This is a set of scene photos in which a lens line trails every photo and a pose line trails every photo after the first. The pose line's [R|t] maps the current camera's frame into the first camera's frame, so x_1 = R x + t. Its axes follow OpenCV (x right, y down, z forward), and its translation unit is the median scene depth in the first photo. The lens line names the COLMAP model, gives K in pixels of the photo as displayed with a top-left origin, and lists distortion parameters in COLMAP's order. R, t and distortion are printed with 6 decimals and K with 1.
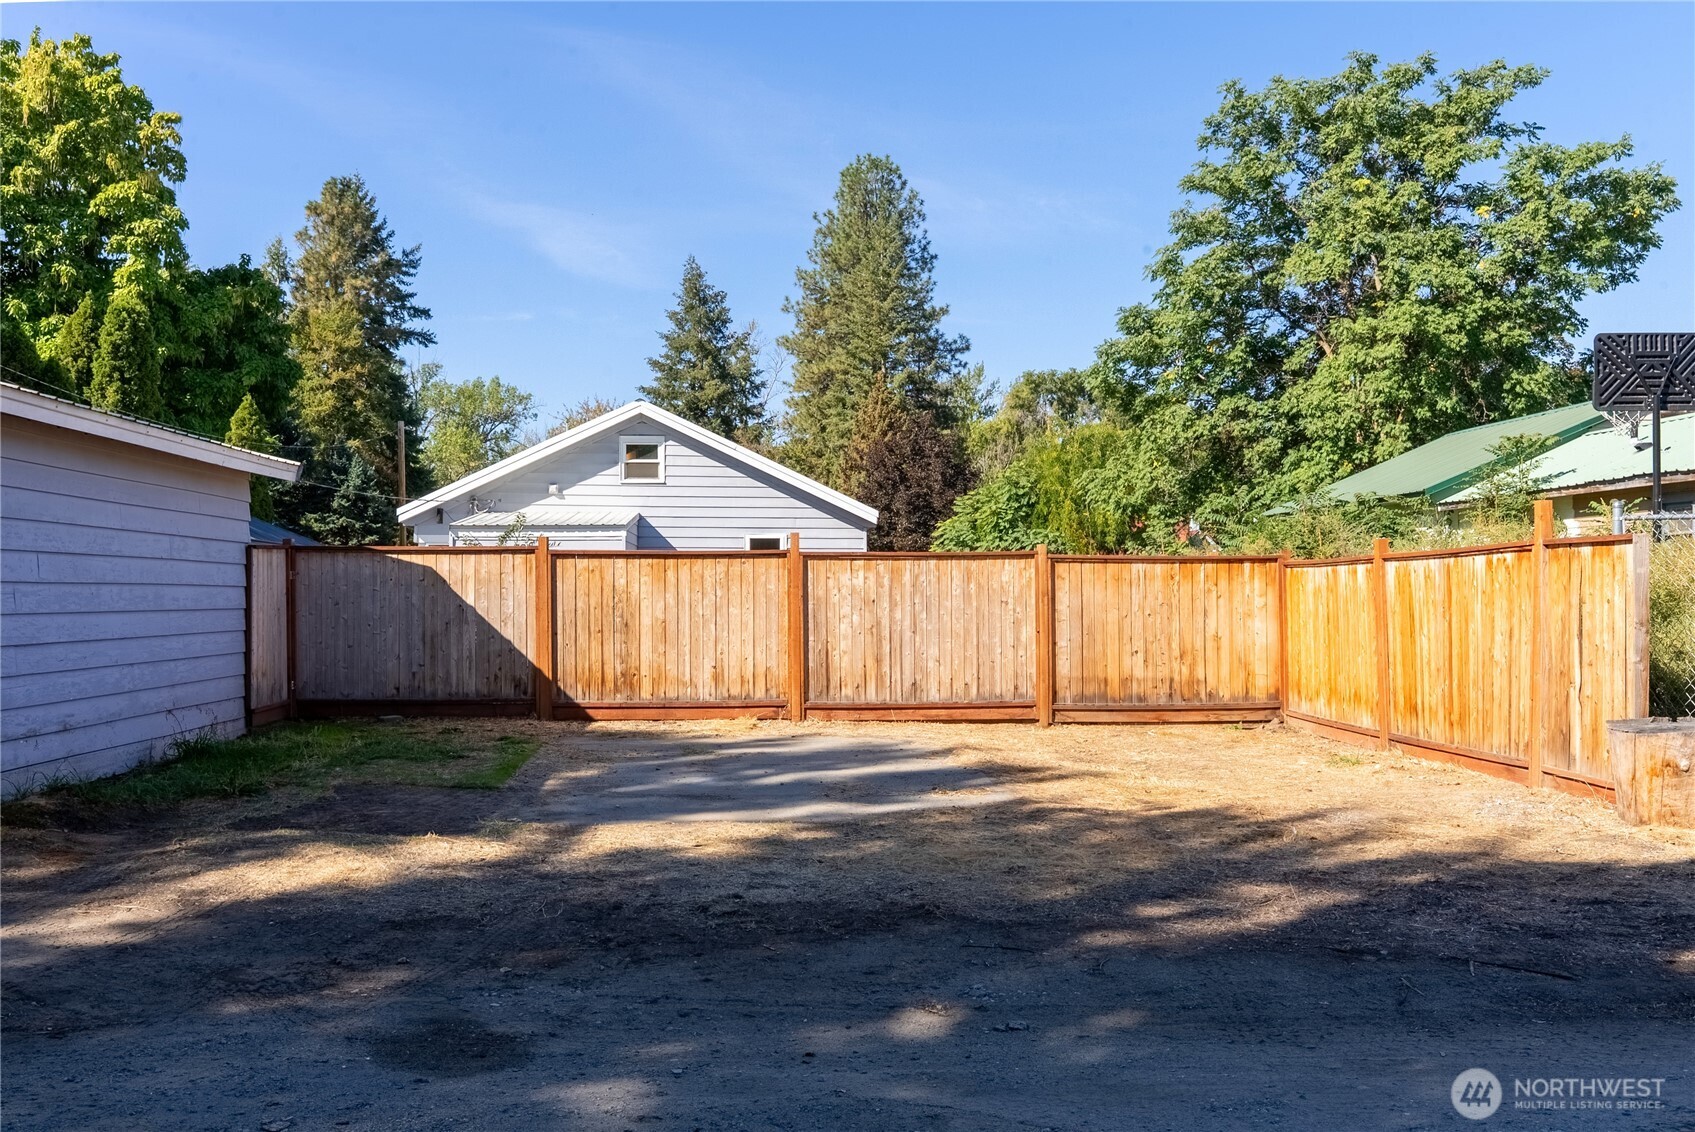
lens RADIAL K [[1401.3, 0, 847.5], [0, 1401.3, 566.0], [0, 0, 1]] dist [-0.003091, -0.001331]
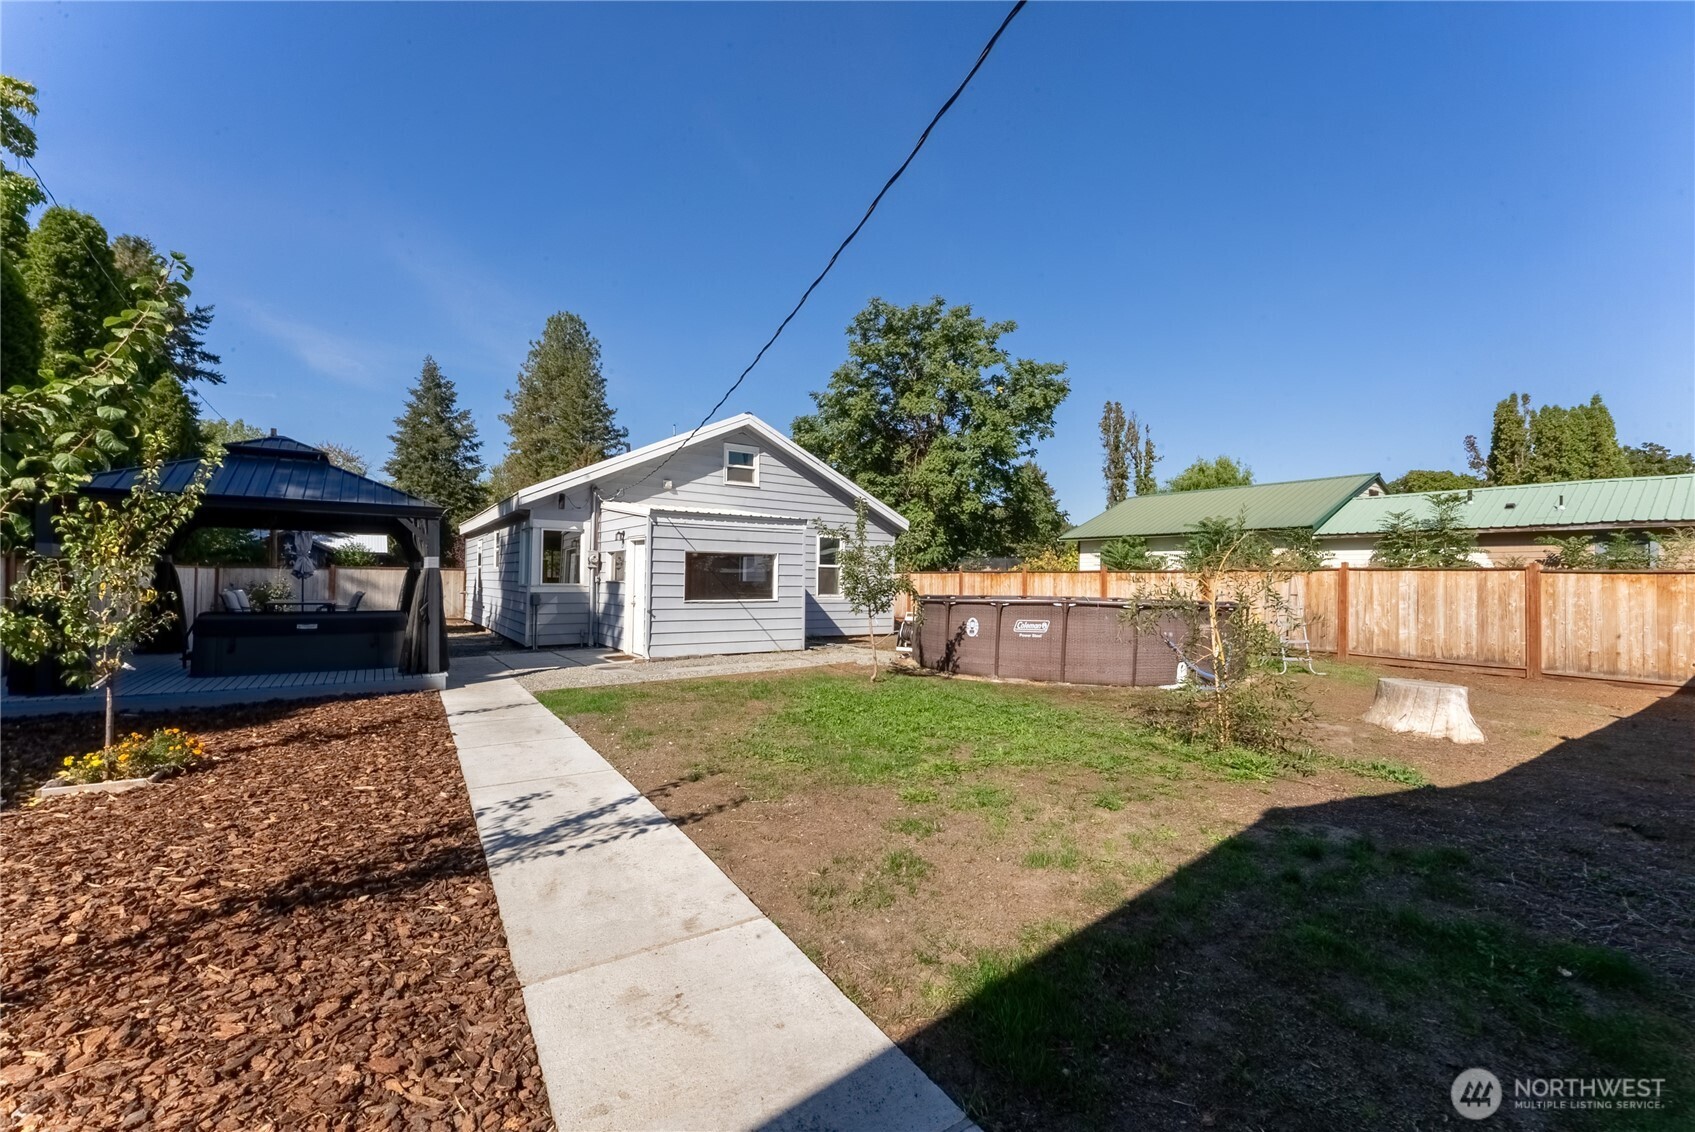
lens RADIAL K [[680.7, 0, 845.0], [0, 680.7, 569.6], [0, 0, 1]] dist [0.007495, -0.000429]
pose [[0.868165, 0.021023, 0.495831, -0.102836], [-0.026300, 0.999647, 0.003665, 0.001615], [-0.495579, -0.016223, 0.868411, 0.138113]]
